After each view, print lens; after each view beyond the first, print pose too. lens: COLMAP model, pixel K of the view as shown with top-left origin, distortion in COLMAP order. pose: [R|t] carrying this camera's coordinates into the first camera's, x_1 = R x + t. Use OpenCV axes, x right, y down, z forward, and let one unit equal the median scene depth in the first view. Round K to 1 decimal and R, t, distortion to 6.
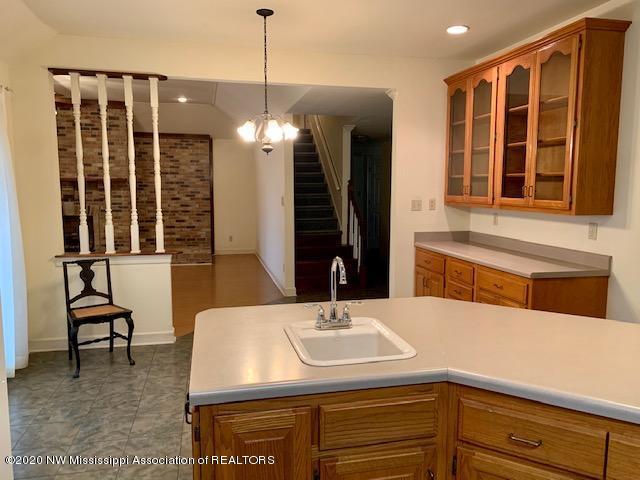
lens RADIAL K [[482.7, 0, 320.0], [0, 482.7, 240.0], [0, 0, 1]] dist [0.014329, -0.004540]
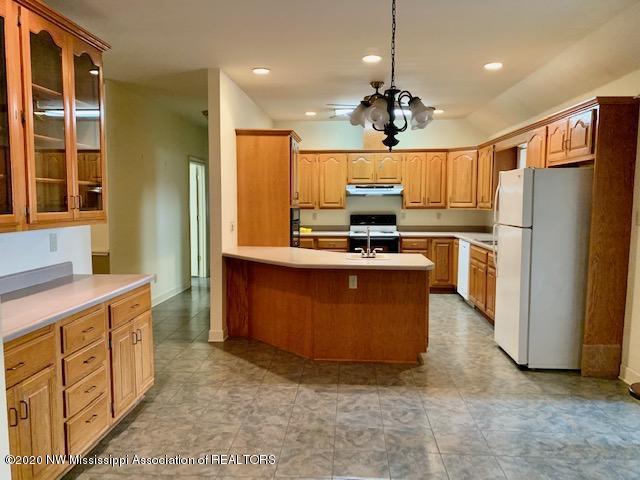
lens RADIAL K [[473.3, 0, 320.0], [0, 473.3, 240.0], [0, 0, 1]] dist [0.038778, -0.049140]
pose [[-0.957850, -0.025205, 0.286160, -0.209059], [0.031297, 0.981058, 0.191171, -0.180485], [-0.285558, 0.192070, -0.938917, 1.667042]]
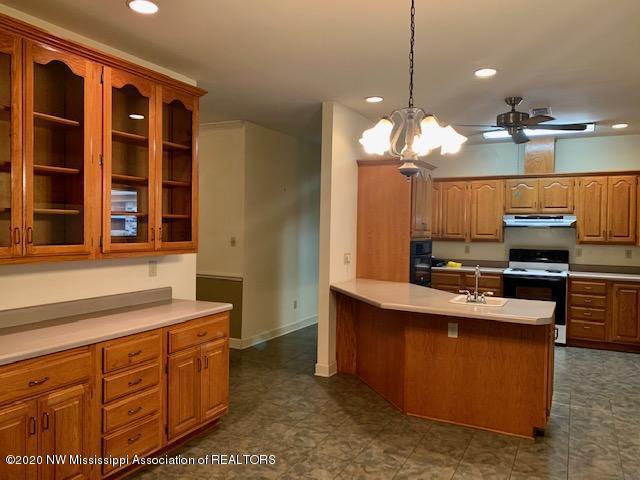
lens RADIAL K [[482.7, 0, 320.0], [0, 482.7, 240.0], [0, 0, 1]] dist [0.014329, -0.004540]
pose [[-0.761678, -0.029894, 0.647265, -0.400726], [0.058924, 0.991600, 0.115137, -0.176444], [-0.645271, 0.125836, -0.753519, 1.497787]]
